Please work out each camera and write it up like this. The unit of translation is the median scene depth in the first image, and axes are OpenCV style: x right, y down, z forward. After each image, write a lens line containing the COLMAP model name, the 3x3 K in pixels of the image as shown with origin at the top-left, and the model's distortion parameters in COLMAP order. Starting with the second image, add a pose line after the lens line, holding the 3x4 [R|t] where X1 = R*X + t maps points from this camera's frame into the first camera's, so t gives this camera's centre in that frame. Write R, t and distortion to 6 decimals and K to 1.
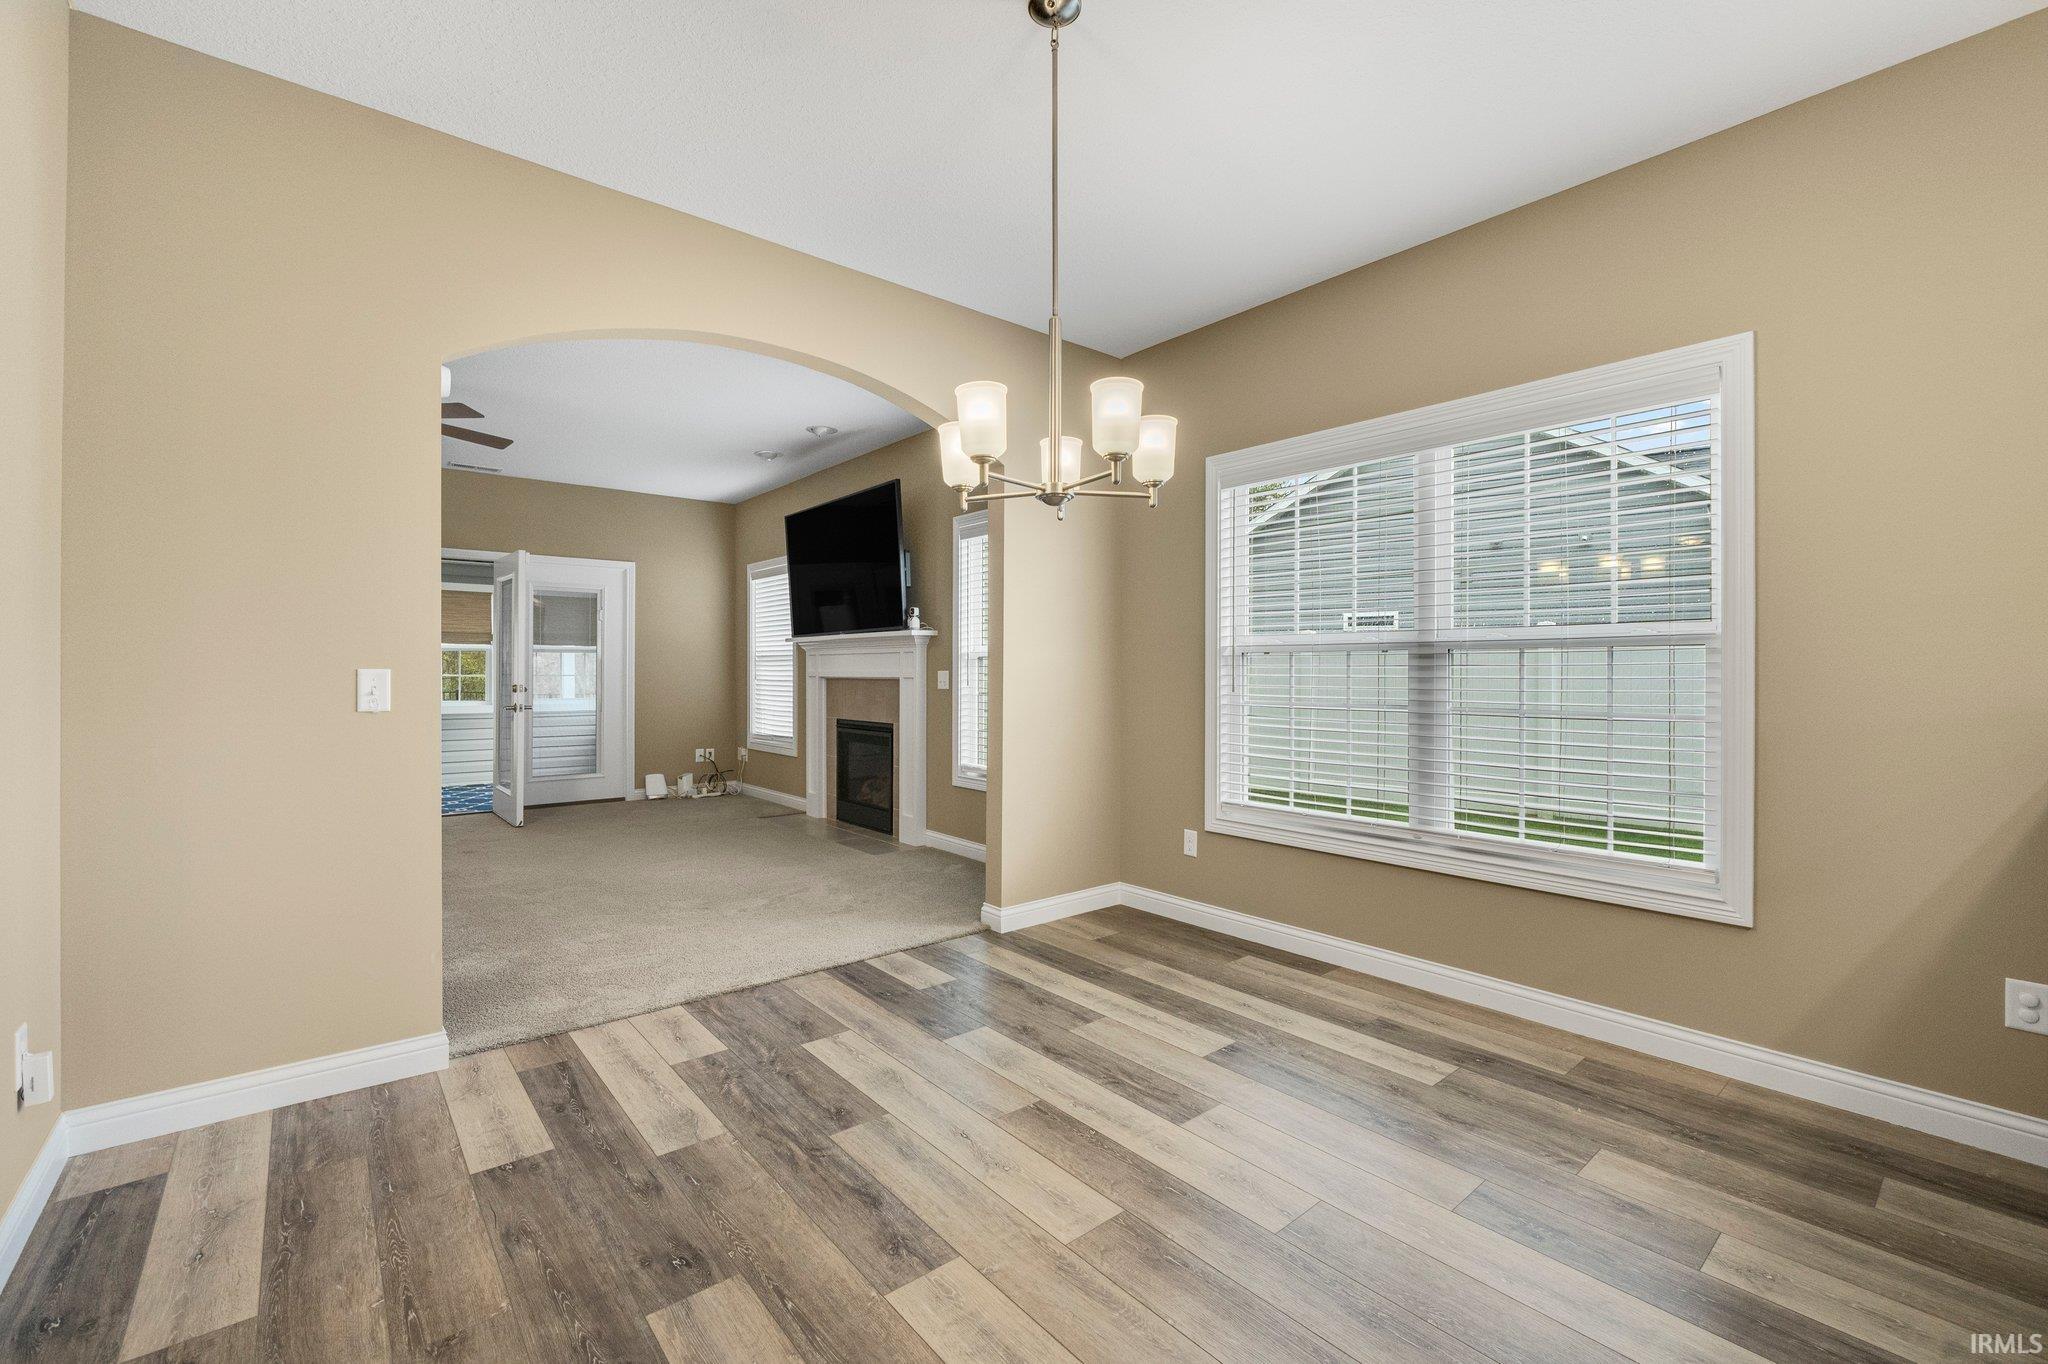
lens RADIAL K [[872.1, 0, 1020.8], [0, 872.1, 676.5], [0, 0, 1]] dist [-0.015415, 0.000519]
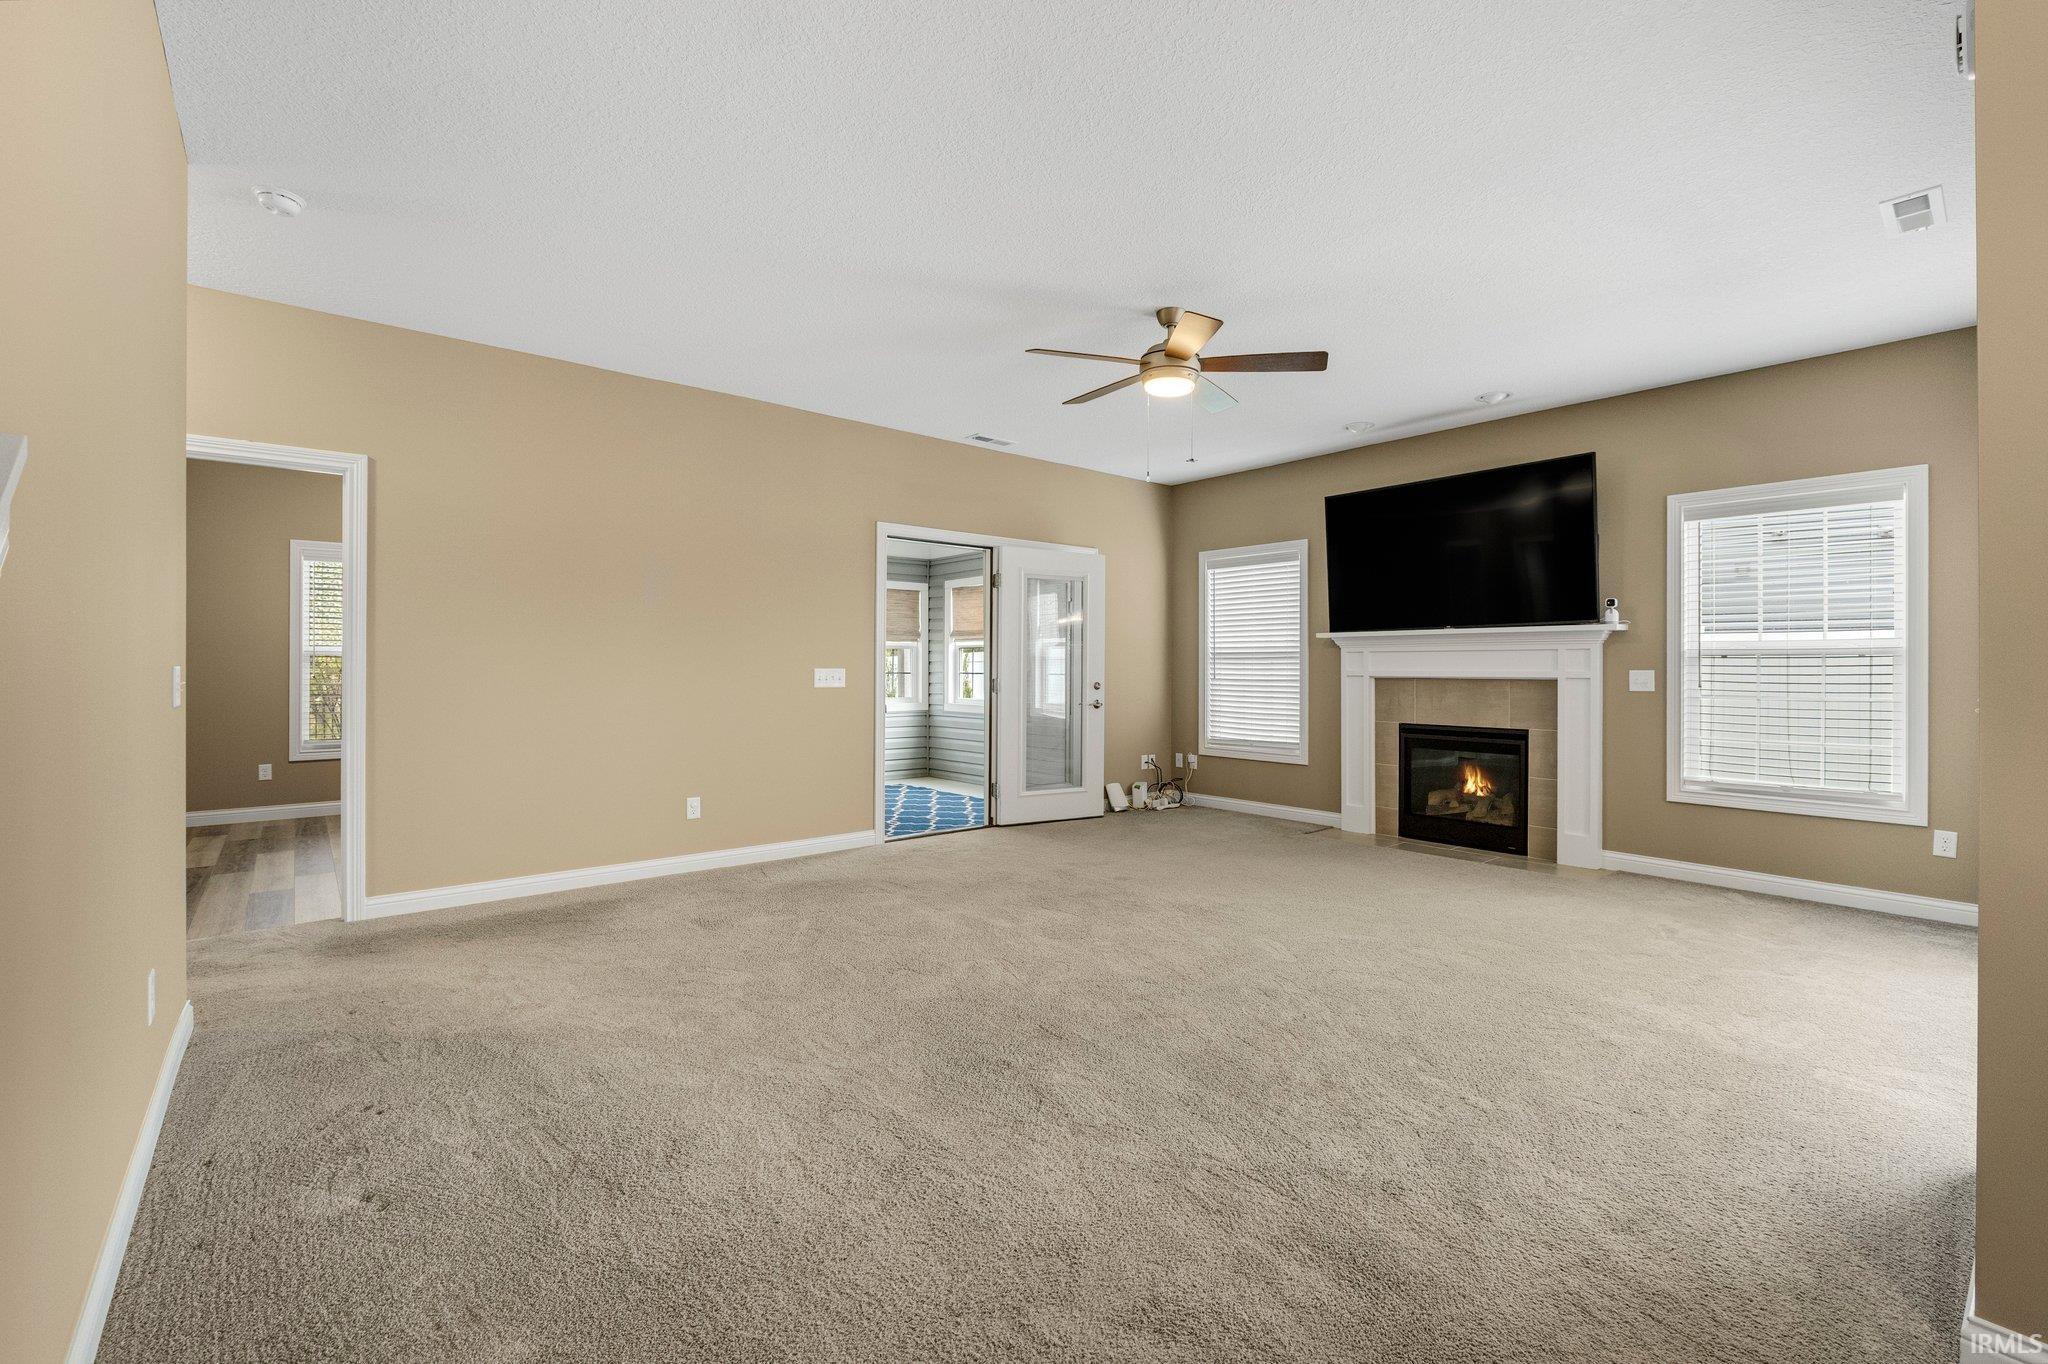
lens RADIAL K [[872.1, 0, 1019.5], [0, 872.1, 676.1], [0, 0, 1]] dist [-0.015415, 0.000519]
pose [[0.999994, -0.001137, 0.003392, -0.589772], [0.001118, 0.999984, 0.005599, -0.005342], [-0.003398, -0.005595, 0.999979, 0.101991]]
